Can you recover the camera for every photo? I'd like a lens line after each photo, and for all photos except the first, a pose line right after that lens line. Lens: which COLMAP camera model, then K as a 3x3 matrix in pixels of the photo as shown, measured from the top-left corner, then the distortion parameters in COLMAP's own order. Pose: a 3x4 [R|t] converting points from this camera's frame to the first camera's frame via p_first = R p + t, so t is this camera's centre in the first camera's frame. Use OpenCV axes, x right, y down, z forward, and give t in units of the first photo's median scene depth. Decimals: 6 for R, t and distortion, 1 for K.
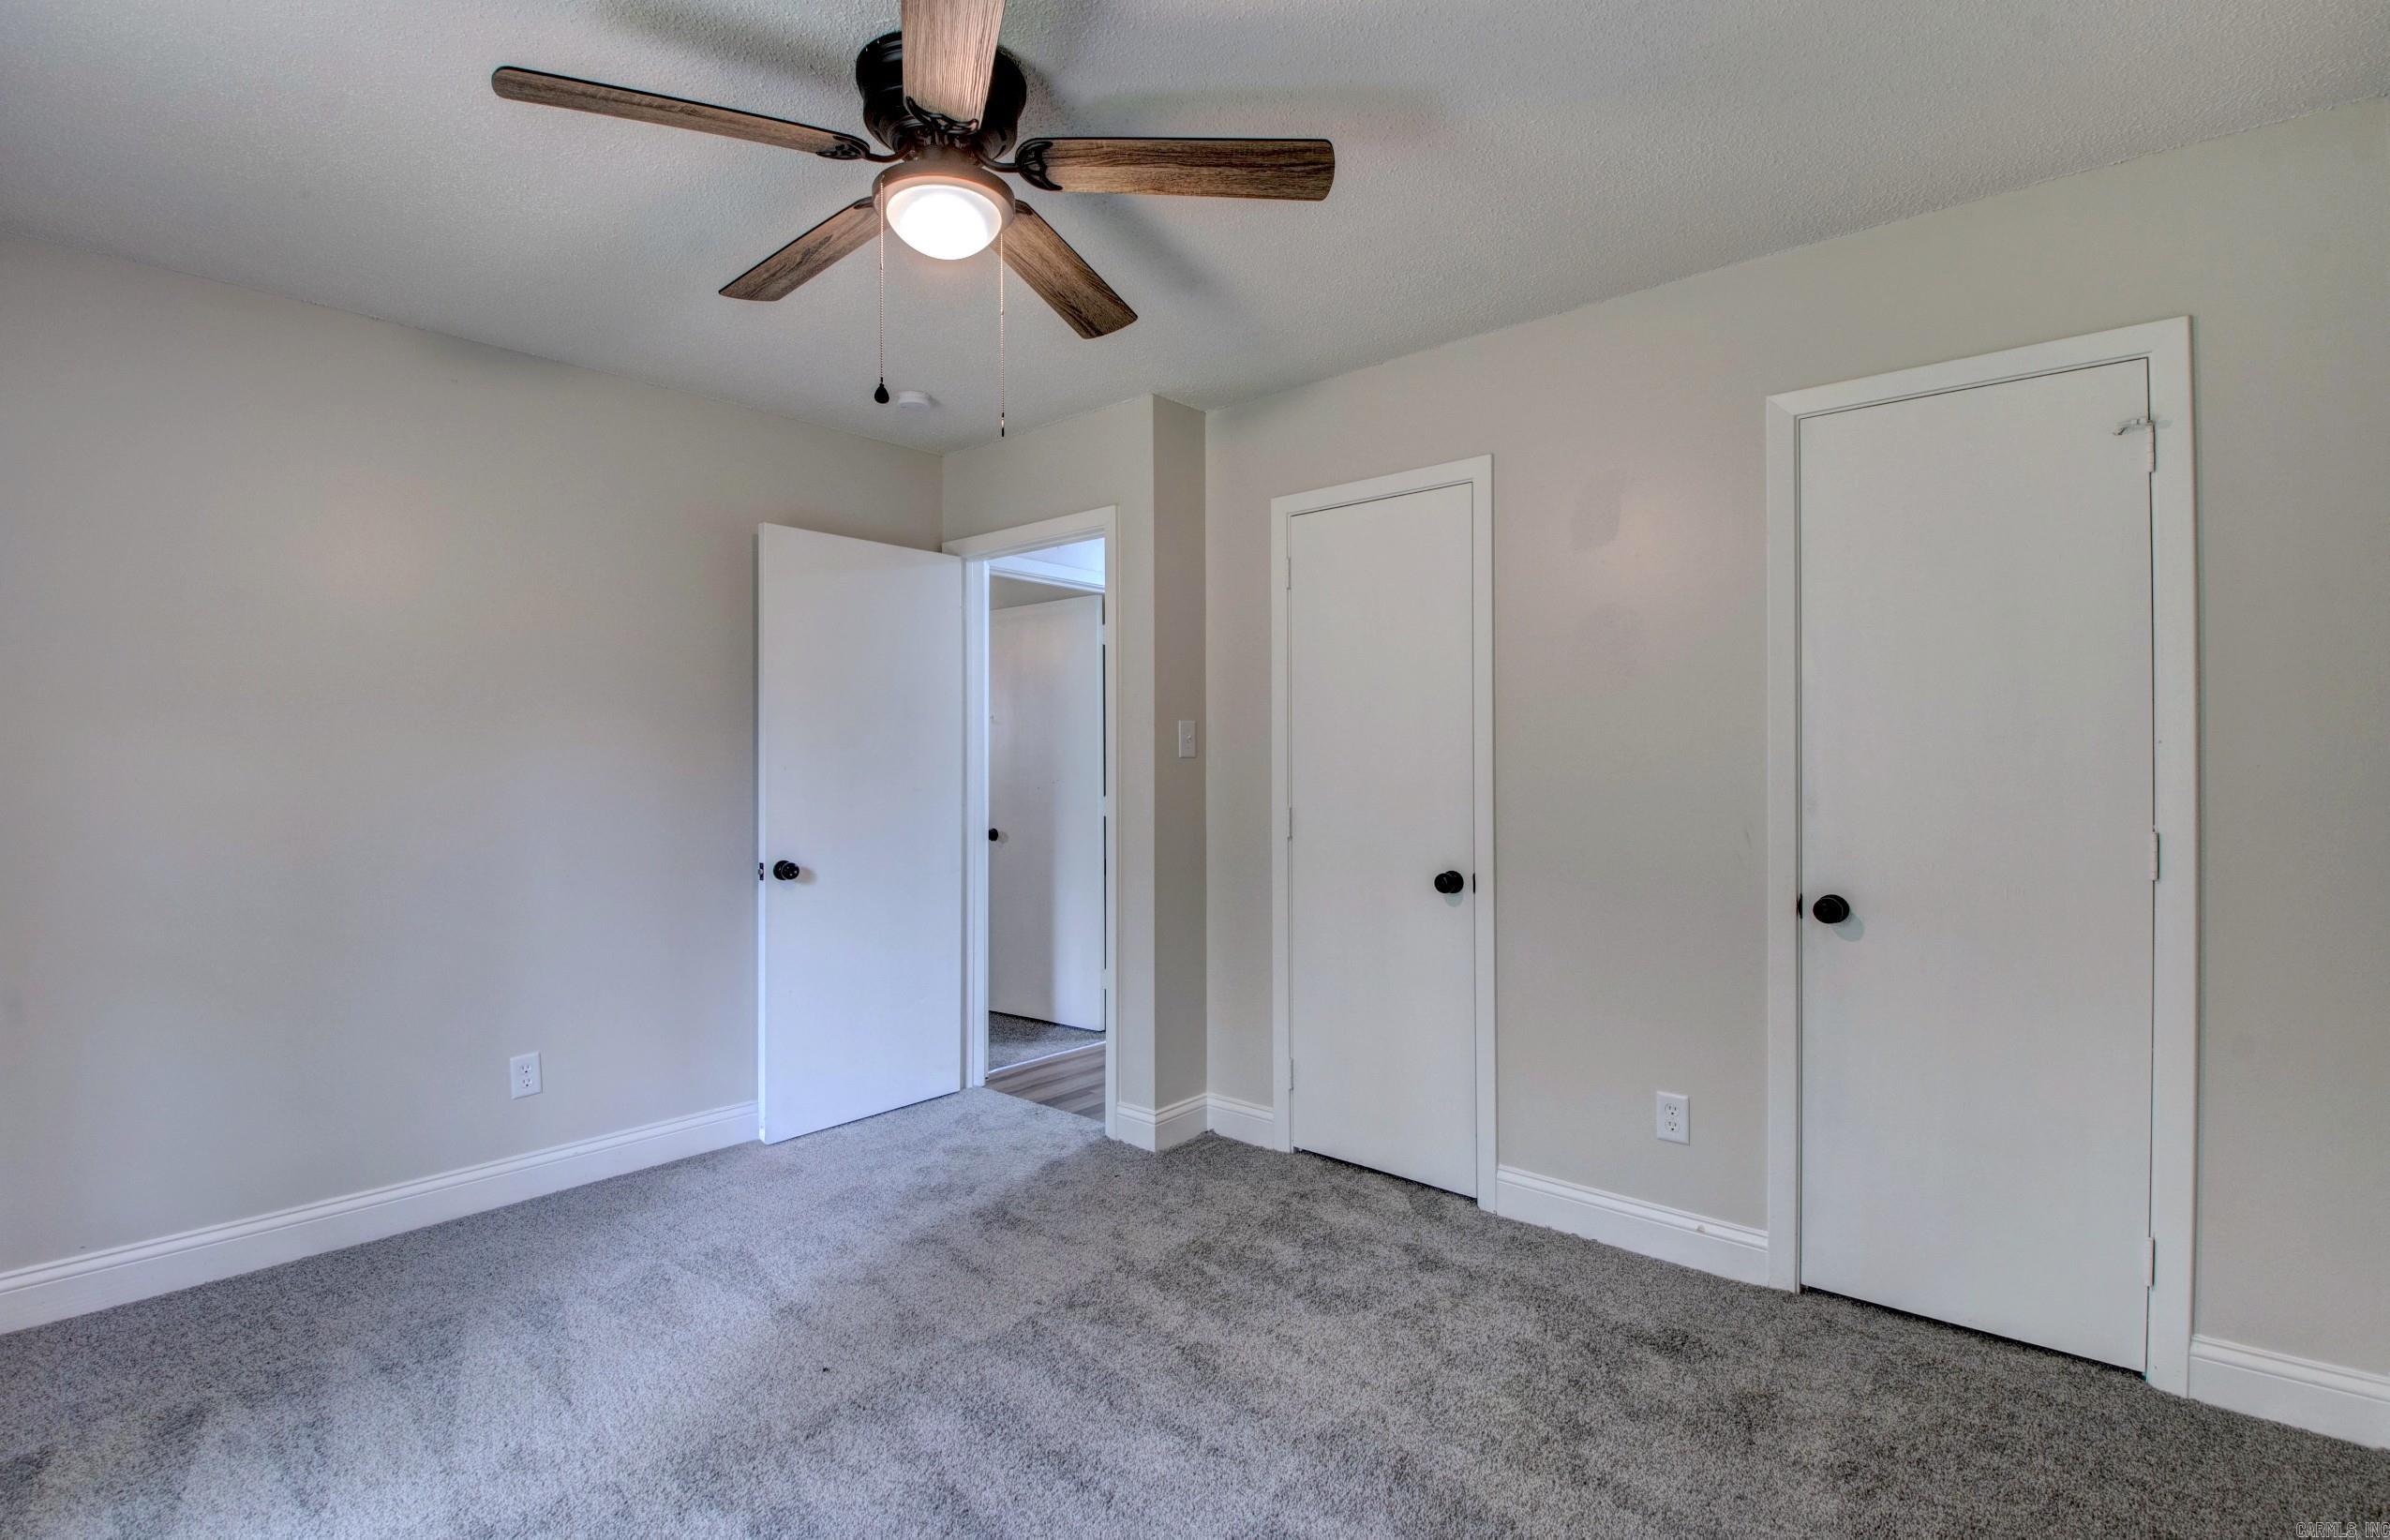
lens RADIAL K [[1117.4, 0, 1188.7], [0, 1117.4, 758.3], [0, 0, 1]] dist [0.024845, -0.037974]
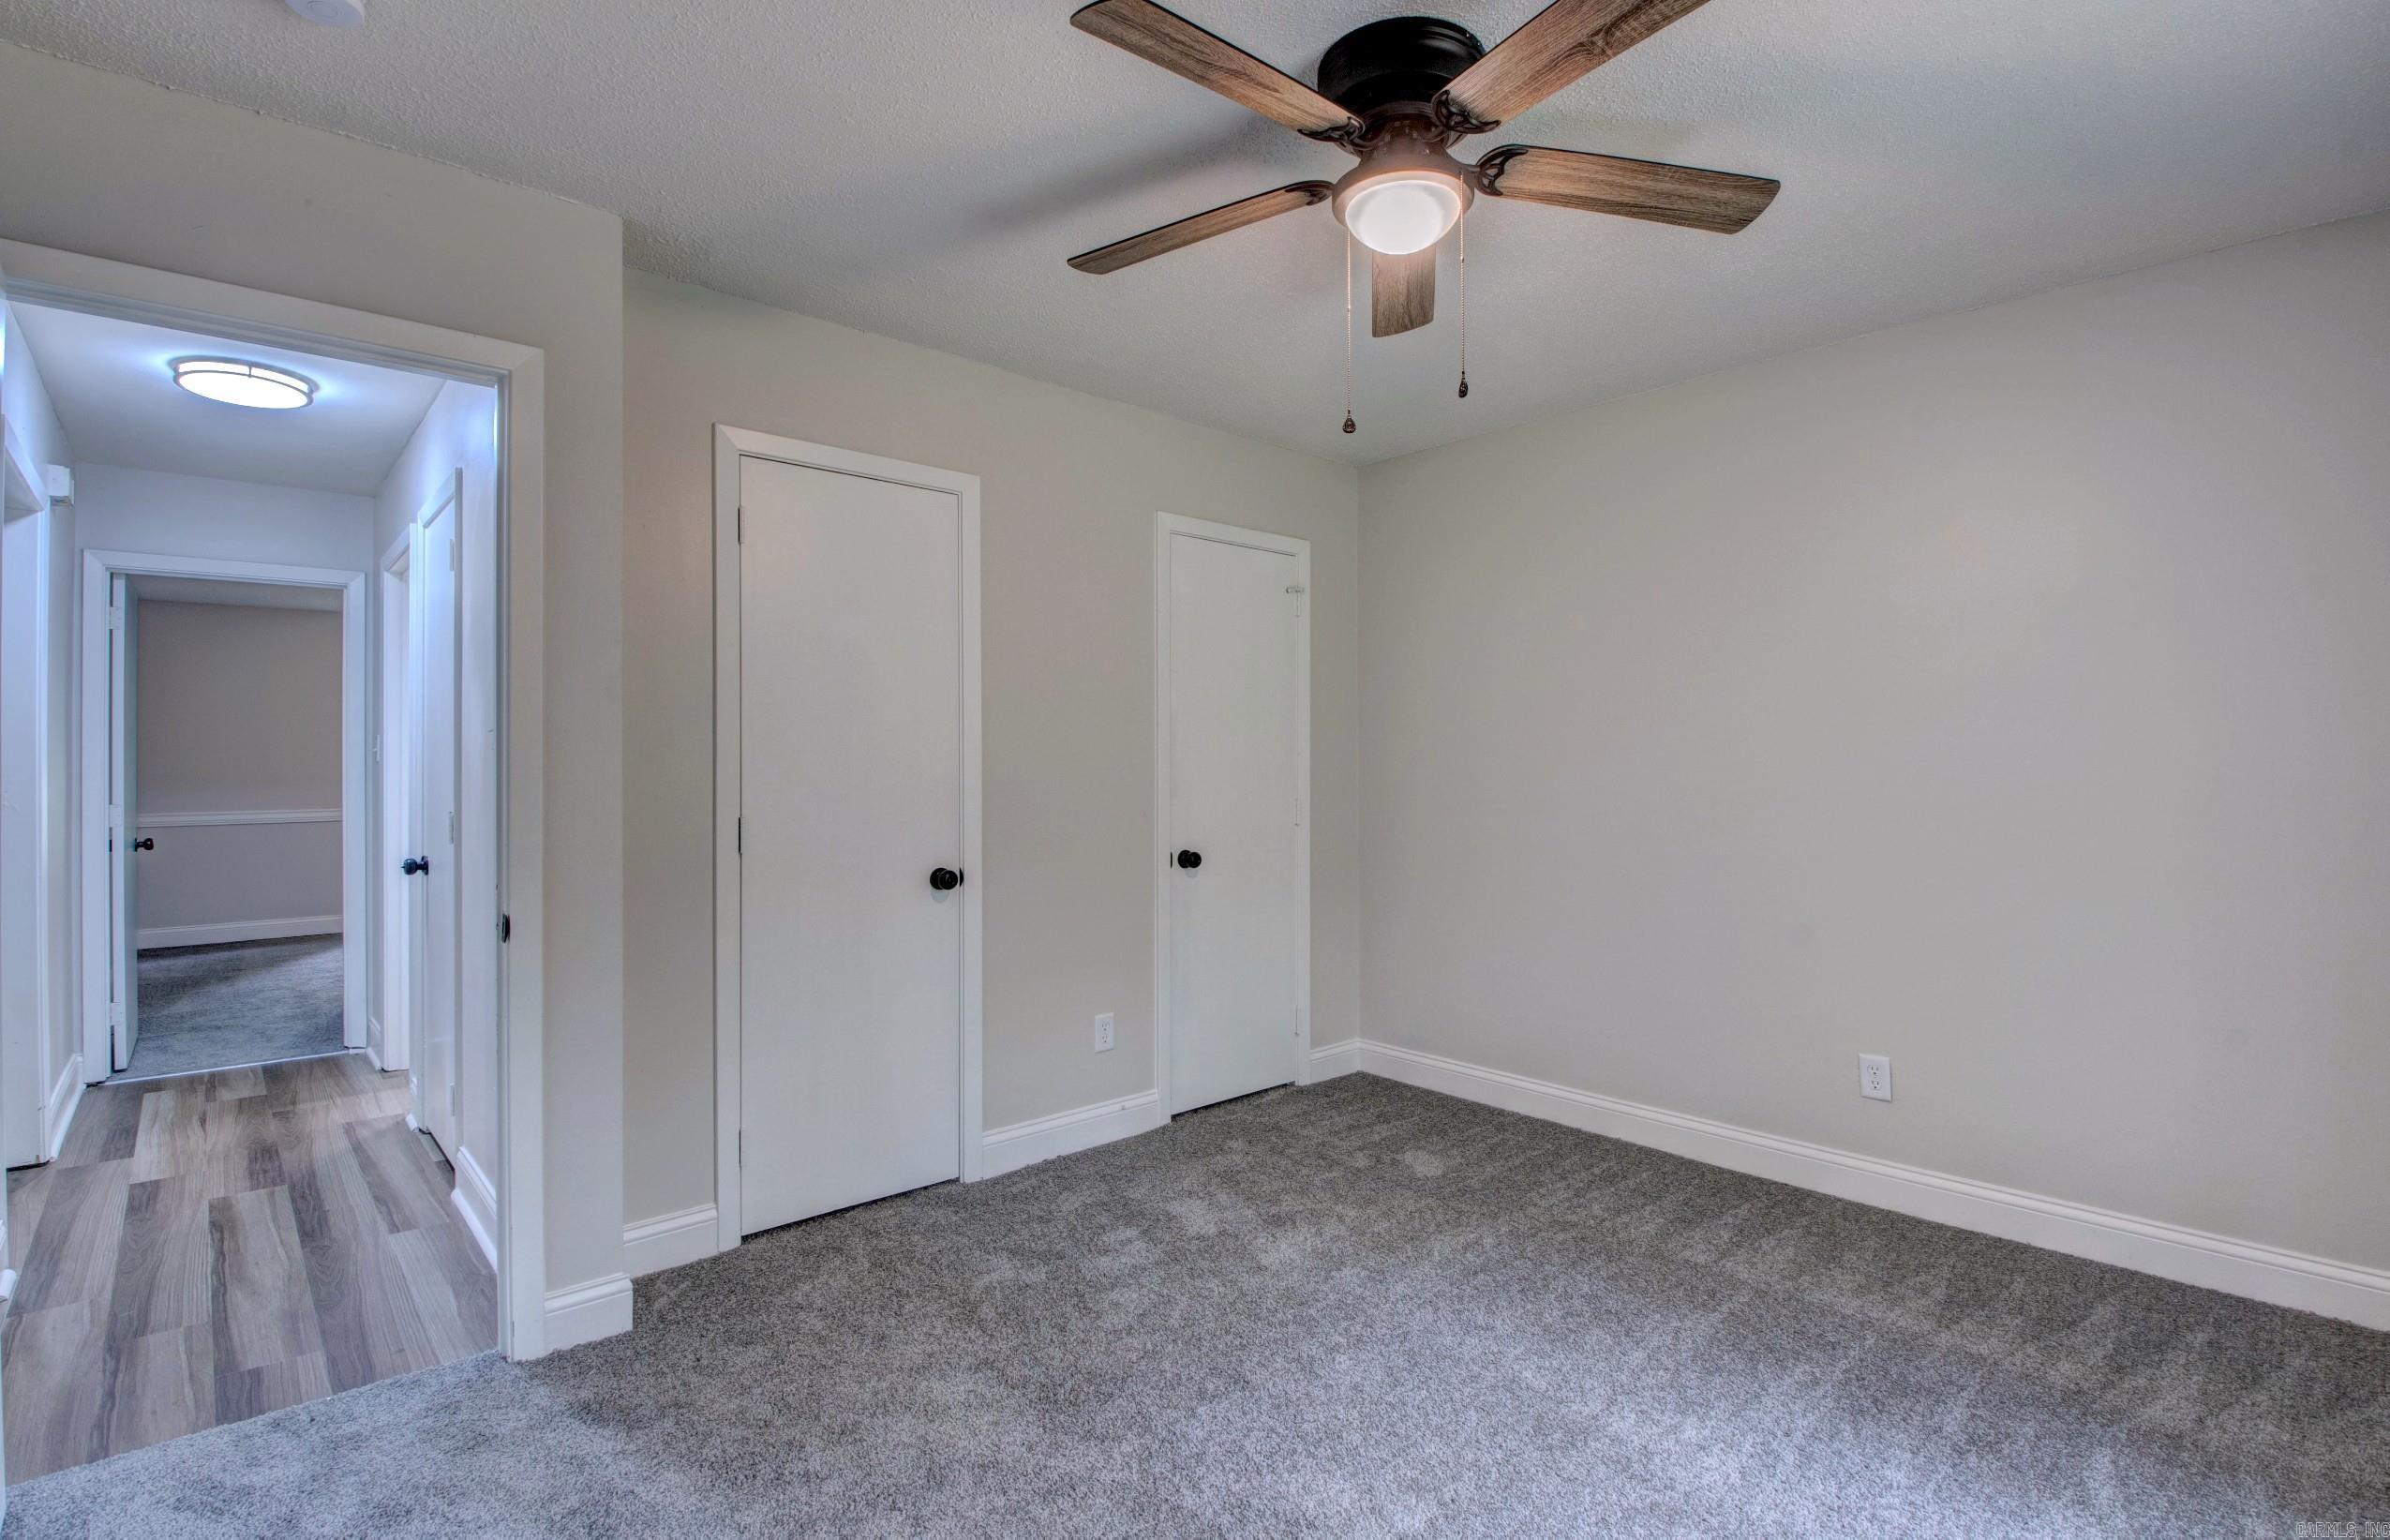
lens RADIAL K [[1117.4, 0, 1188.7], [0, 1117.4, 758.3], [0, 0, 1]] dist [0.024845, -0.037974]
pose [[0.121375, 0.007003, 0.992582, -0.858042], [-0.004599, 0.999968, -0.006493, 0.006156], [-0.992596, -0.003777, 0.121403, 0.739341]]
